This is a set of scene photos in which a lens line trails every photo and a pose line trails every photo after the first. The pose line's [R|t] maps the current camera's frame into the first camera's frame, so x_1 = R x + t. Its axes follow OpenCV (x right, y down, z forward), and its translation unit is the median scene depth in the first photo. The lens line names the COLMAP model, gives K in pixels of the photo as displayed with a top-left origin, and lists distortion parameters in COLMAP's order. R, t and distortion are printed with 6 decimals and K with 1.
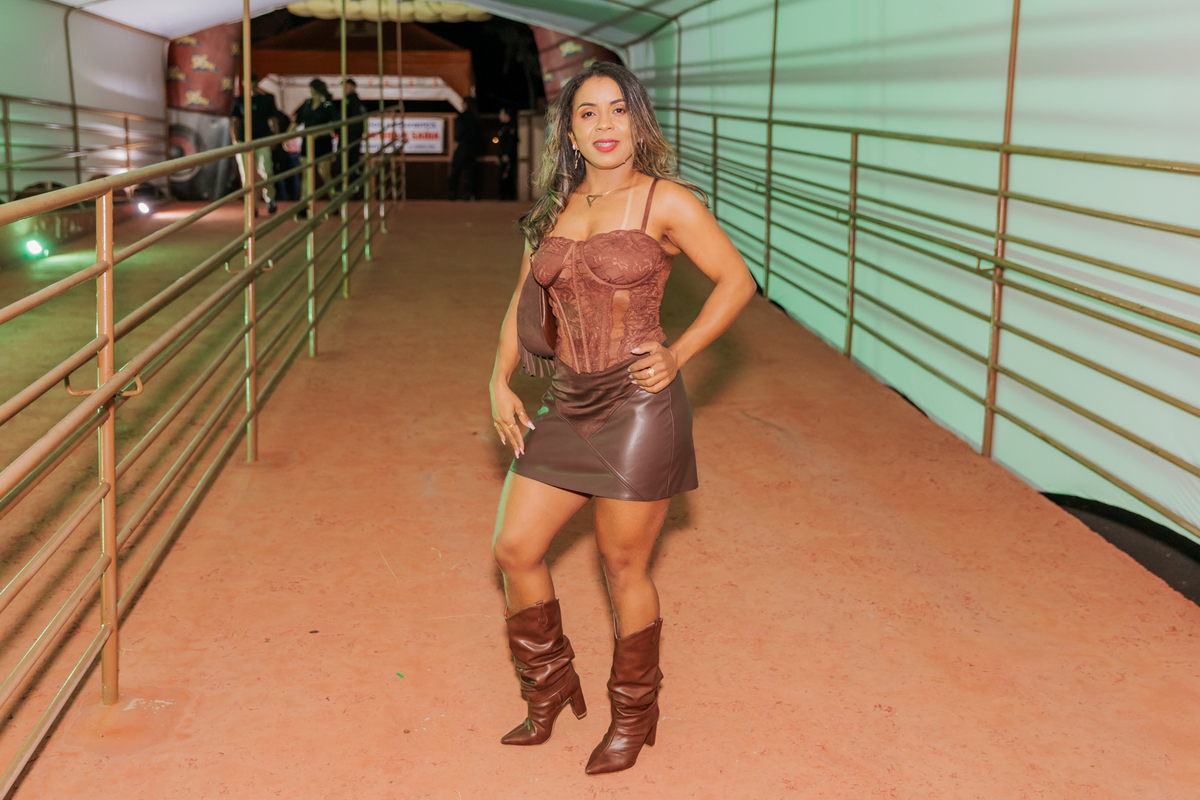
lens RADIAL K [[1059.6, 0, 563.9], [0, 1059.6, 374.1], [0, 0, 1]] dist [0.014298, -0.004177]
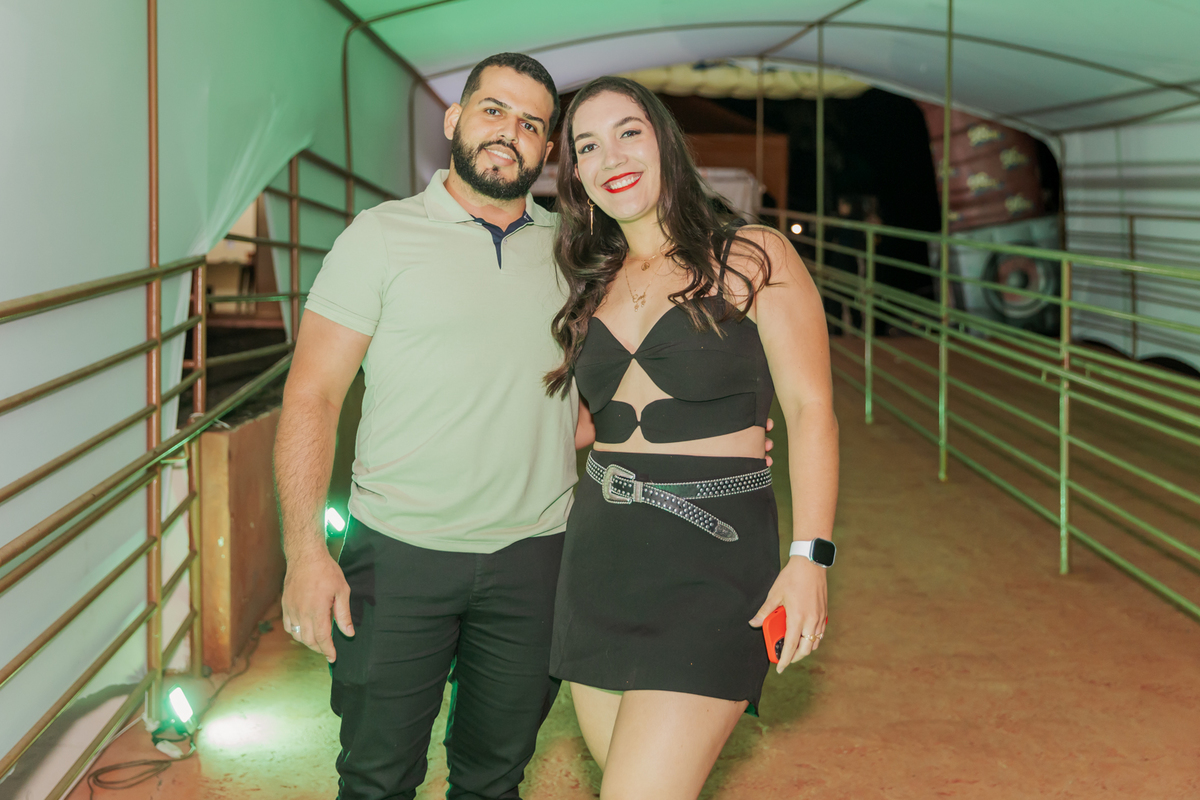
lens RADIAL K [[1440.5, 0, 544.2], [0, 1440.5, 364.2], [0, 0, 1]] dist [0.003764, 0.000000]
pose [[0.999561, 0.016113, -0.024854, -0.373746], [-0.019274, 0.990972, -0.132680, -0.014139], [0.022492, 0.133101, 0.990847, 0.028696]]
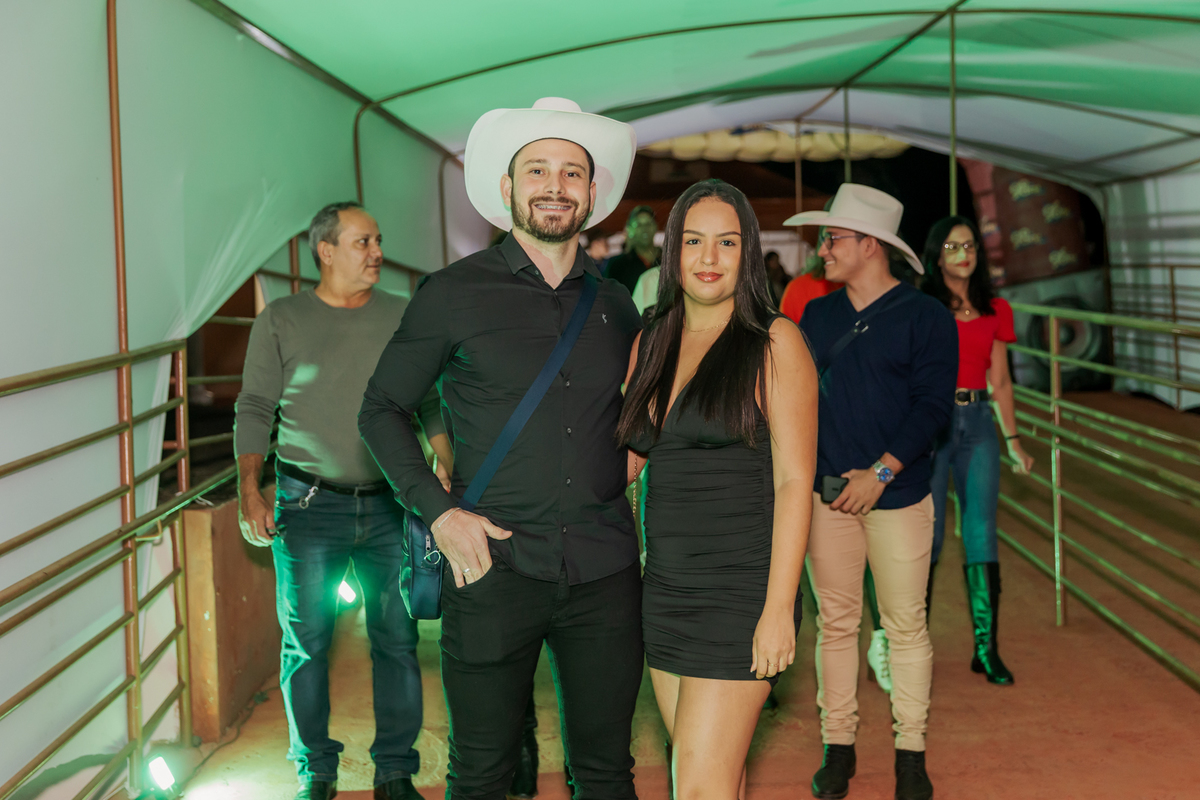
lens RADIAL K [[1440.5, 0, 590.5], [0, 1440.5, 442.4], [0, 0, 1]] dist [0.003764, 0.000000]
pose [[0.998281, -0.013407, -0.057051, -0.330136], [0.006150, 0.992073, -0.125512, -0.013128], [0.058282, 0.124946, 0.990450, 0.018251]]
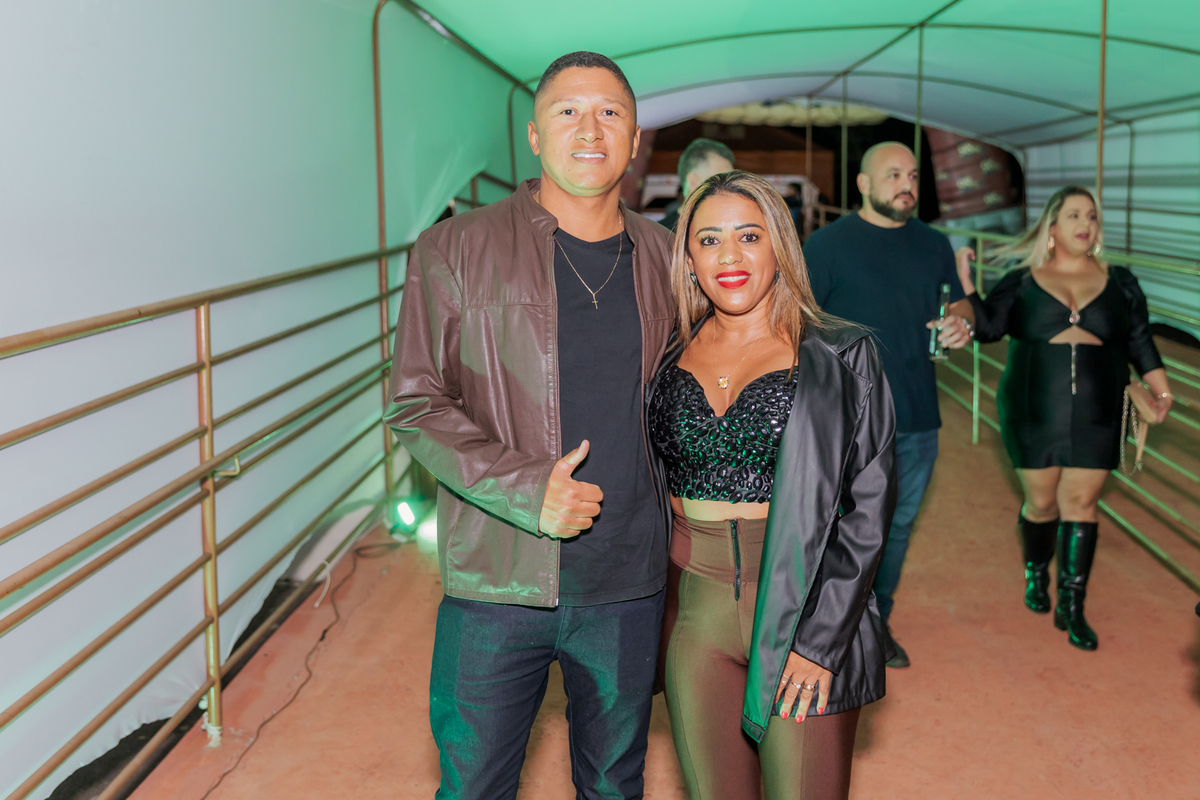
lens RADIAL K [[1049.4, 0, 623.8], [0, 1049.4, 407.6], [0, 0, 1]] dist [-0.006985, 0.004588]
pose [[0.996920, 0.012982, -0.077347, -0.342160], [-0.016862, 0.998620, -0.049732, 0.003732], [0.076595, 0.050883, 0.995763, -0.051897]]
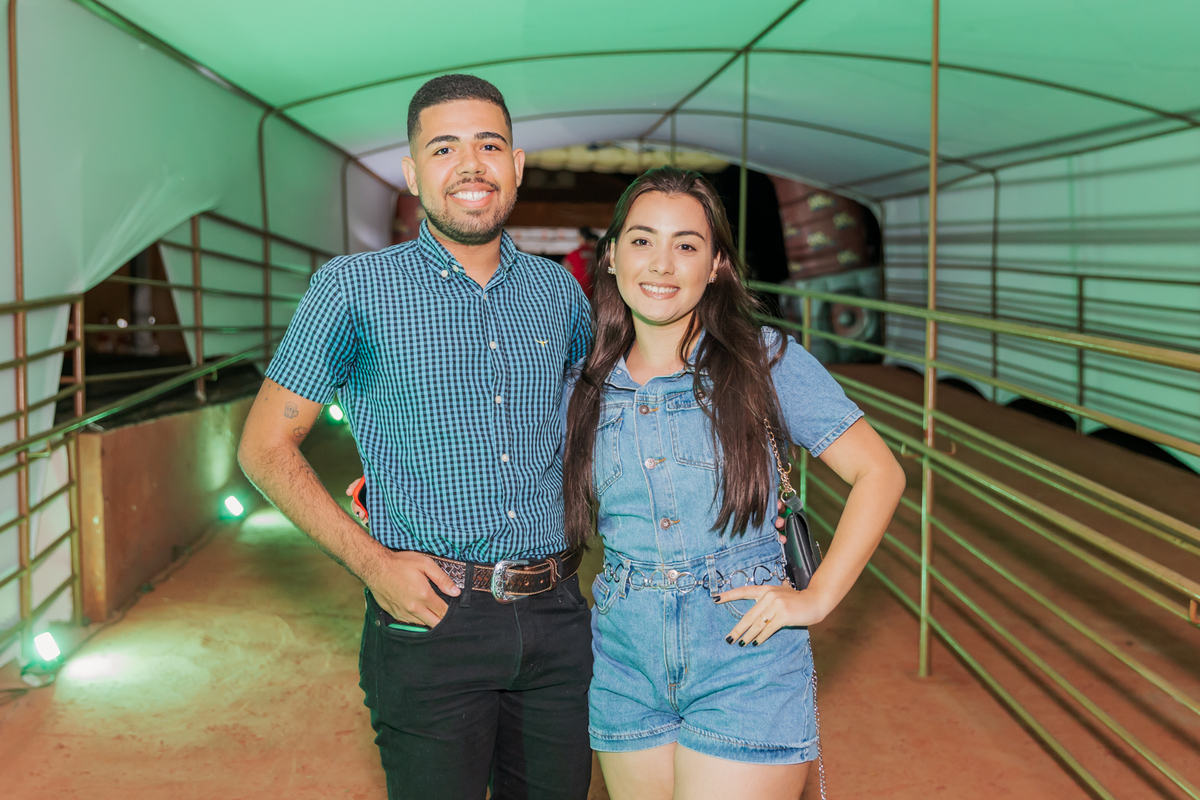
lens RADIAL K [[1144.6, 0, 538.6], [0, 1144.6, 441.8], [0, 0, 1]] dist [-0.003571, 0.000000]
pose [[0.999657, 0.012228, -0.023169, -0.292932], [-0.014258, 0.995876, -0.089598, -0.009188], [0.021978, 0.089897, 0.995709, 0.030875]]
